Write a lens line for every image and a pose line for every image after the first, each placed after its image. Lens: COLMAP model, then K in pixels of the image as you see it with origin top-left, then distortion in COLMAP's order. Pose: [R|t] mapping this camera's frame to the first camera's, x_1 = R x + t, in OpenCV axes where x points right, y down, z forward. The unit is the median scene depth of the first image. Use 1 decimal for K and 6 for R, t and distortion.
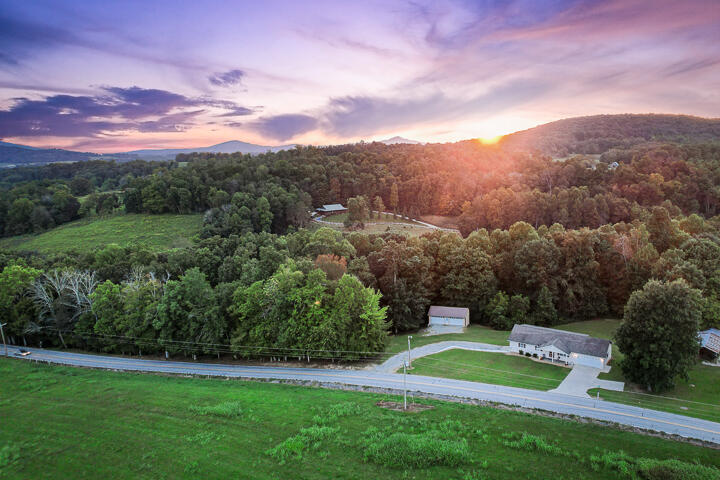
lens RADIAL K [[540.5, 0, 409.5], [0, 540.5, 197.3], [0, 0, 1]] dist [-0.078066, 0.068318]
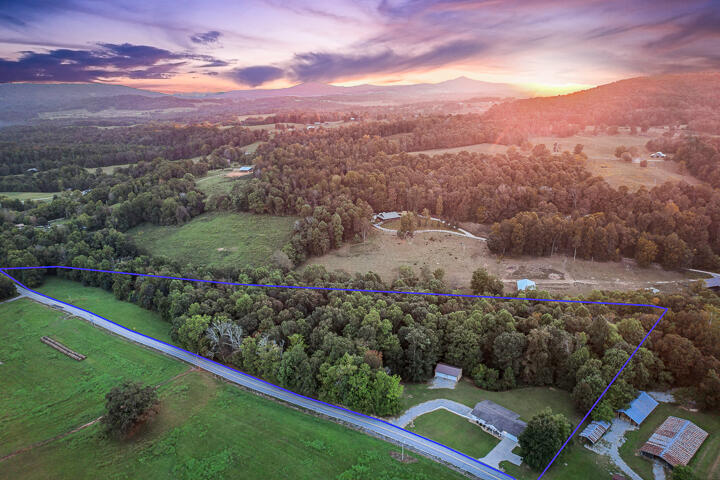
lens RADIAL K [[521.1, 0, 359.8], [0, 521.1, 213.3], [0, 0, 1]] dist [-0.048604, 0.003116]
pose [[0.975152, 0.065966, -0.211486, 0.111336], [-0.019665, 0.976645, 0.213958, -0.561304], [0.220661, -0.204483, 0.953675, -0.427583]]
